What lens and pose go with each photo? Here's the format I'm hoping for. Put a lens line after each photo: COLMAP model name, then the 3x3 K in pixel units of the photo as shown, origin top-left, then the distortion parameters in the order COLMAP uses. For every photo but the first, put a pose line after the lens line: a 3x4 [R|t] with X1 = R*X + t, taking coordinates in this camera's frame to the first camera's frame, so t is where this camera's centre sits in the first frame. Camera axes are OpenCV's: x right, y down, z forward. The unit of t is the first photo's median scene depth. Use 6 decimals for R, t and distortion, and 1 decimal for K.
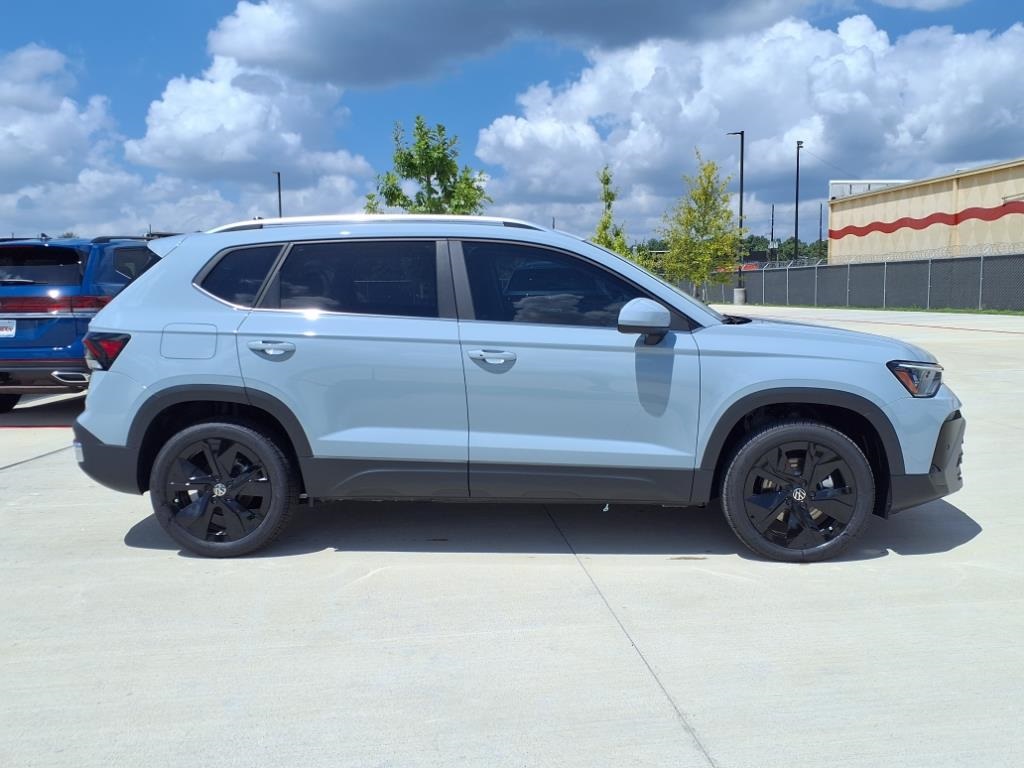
lens RADIAL K [[946.6, 0, 511.6], [0, 946.6, 384.8], [0, 0, 1]] dist [-0.011298, 0.000000]
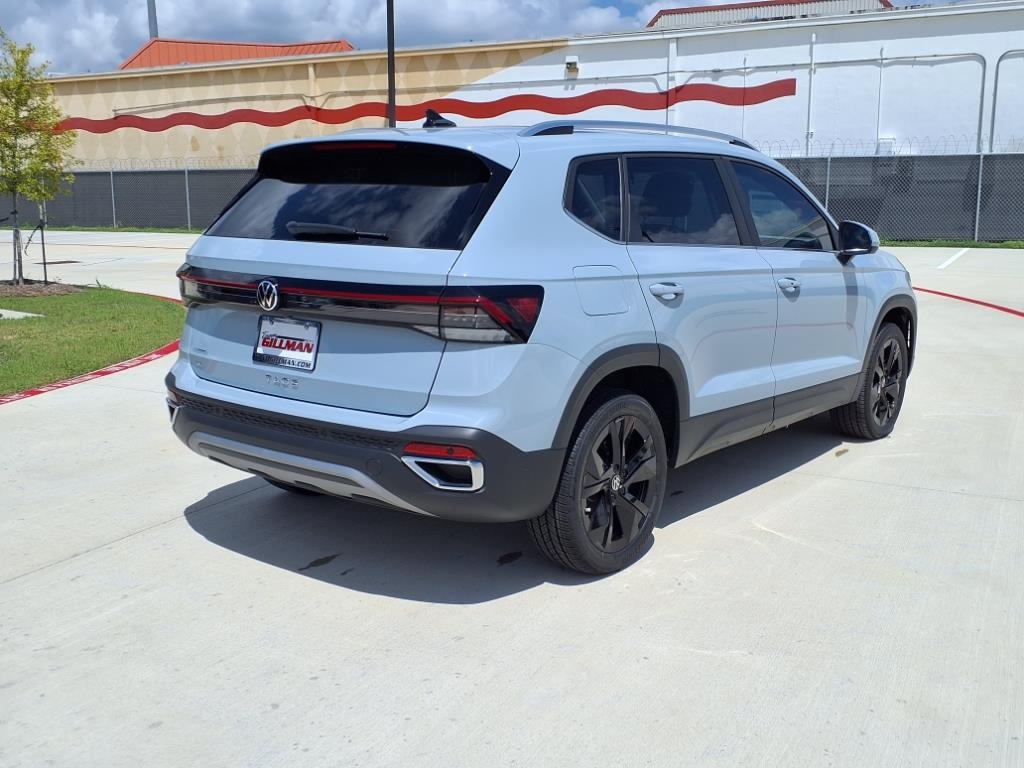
lens RADIAL K [[999.5, 0, 508.8], [0, 999.5, 385.4], [0, 0, 1]] dist [0.028777, 0.000000]
pose [[0.602380, -0.136745, 0.786409, -0.953453], [0.076034, 0.990567, 0.114004, -0.062946], [-0.794580, -0.008880, 0.607094, 0.563492]]
